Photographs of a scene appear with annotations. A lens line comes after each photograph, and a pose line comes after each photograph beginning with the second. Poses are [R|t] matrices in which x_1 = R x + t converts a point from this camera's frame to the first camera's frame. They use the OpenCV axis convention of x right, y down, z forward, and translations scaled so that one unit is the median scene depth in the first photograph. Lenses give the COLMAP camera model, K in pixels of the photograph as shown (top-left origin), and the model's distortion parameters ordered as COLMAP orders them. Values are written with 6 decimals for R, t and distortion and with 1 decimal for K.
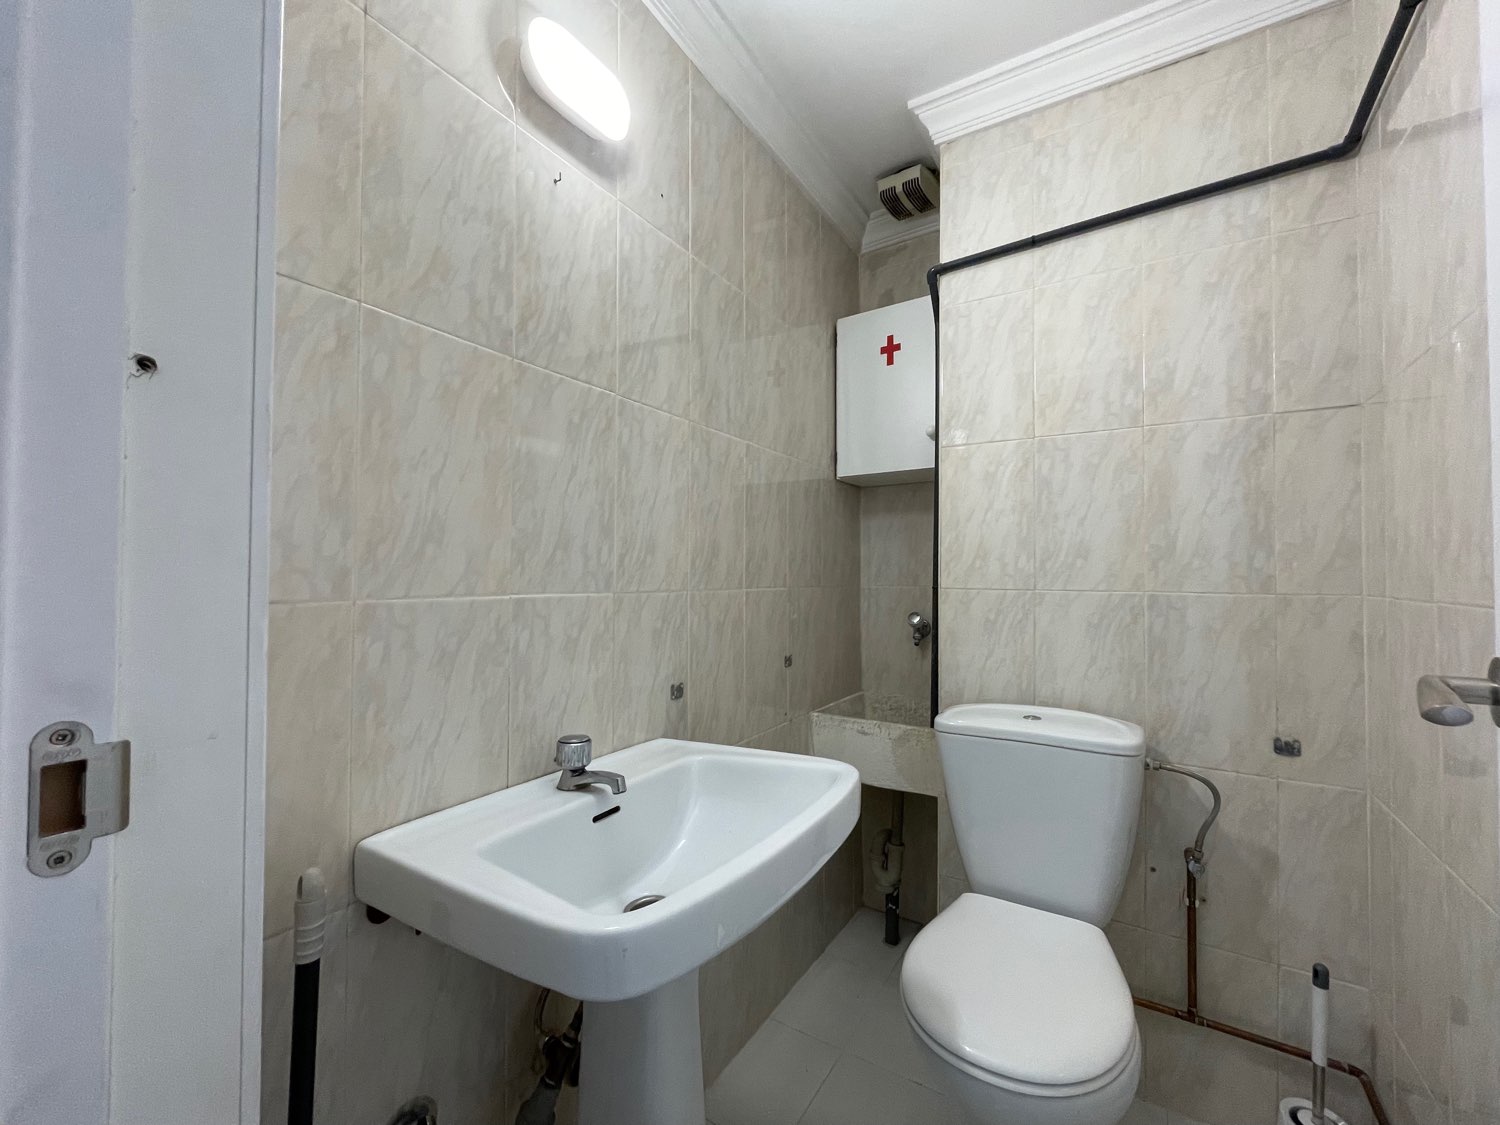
lens RADIAL K [[611.4, 0, 747.7], [0, 611.4, 564.0], [0, 0, 1]] dist [-0.004967, -0.000294]
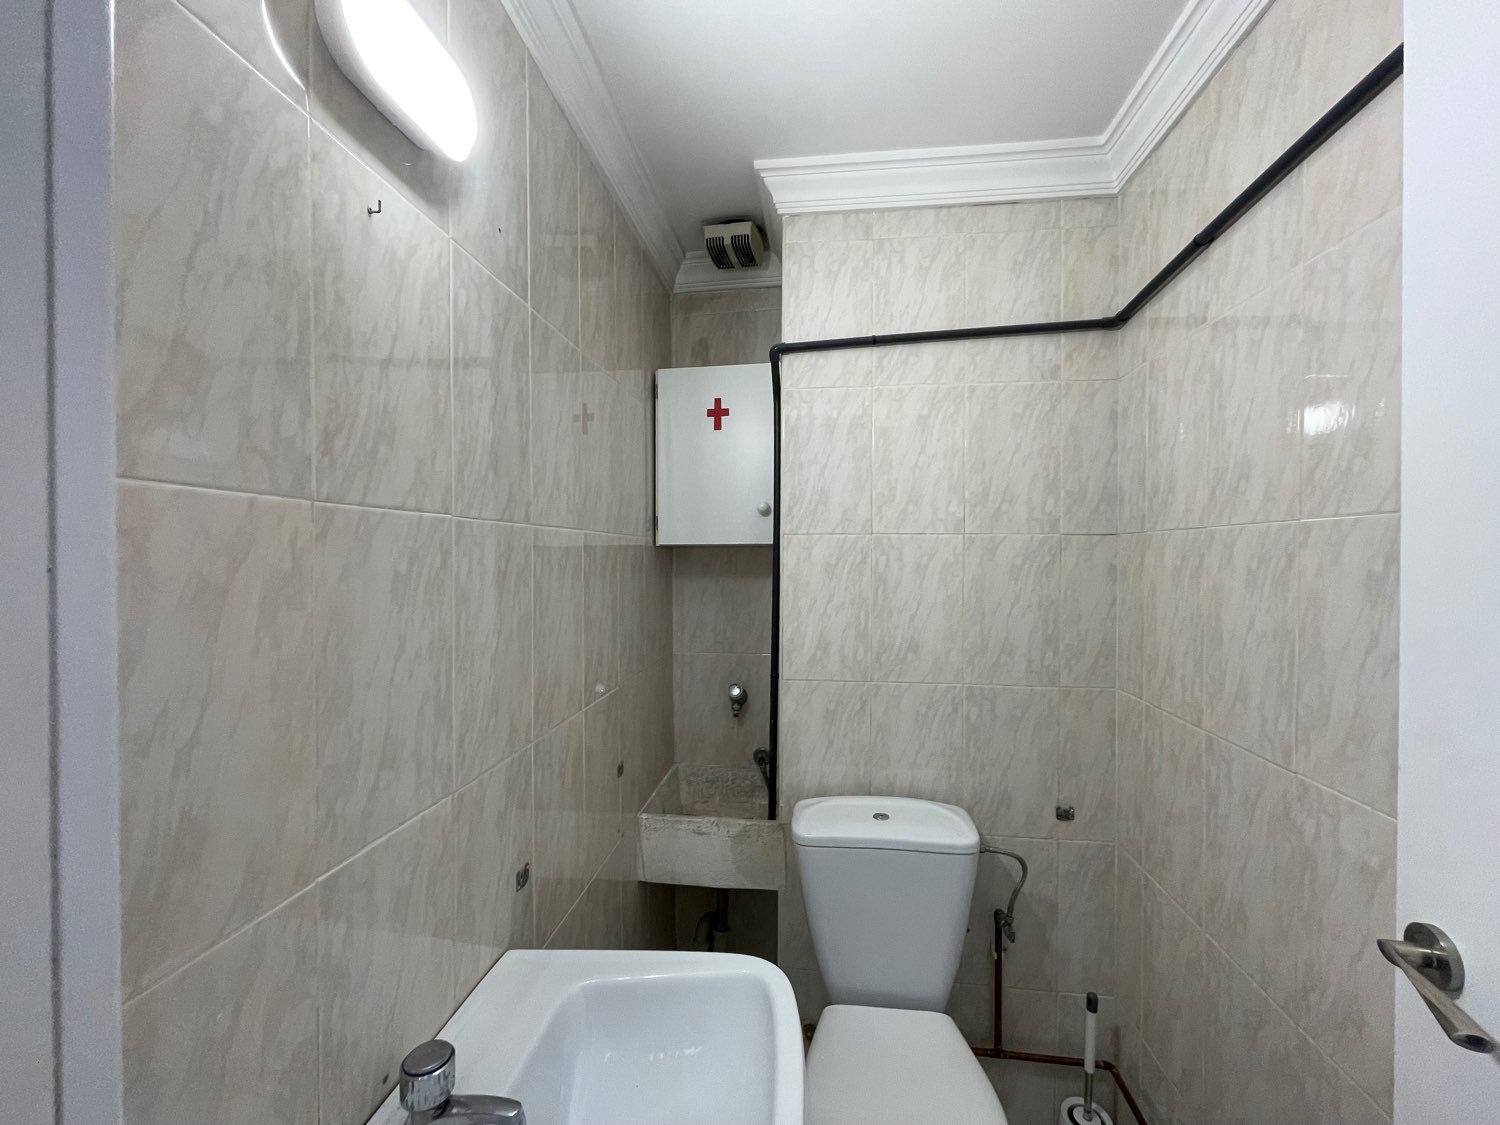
lens RADIAL K [[611.4, 0, 749.7], [0, 611.4, 564.1], [0, 0, 1]] dist [-0.004967, -0.000294]
pose [[0.903857, -0.008513, 0.427750, -0.178585], [-0.005220, 0.999508, 0.030923, -0.212183], [-0.427802, -0.030183, 0.903368, 0.177448]]
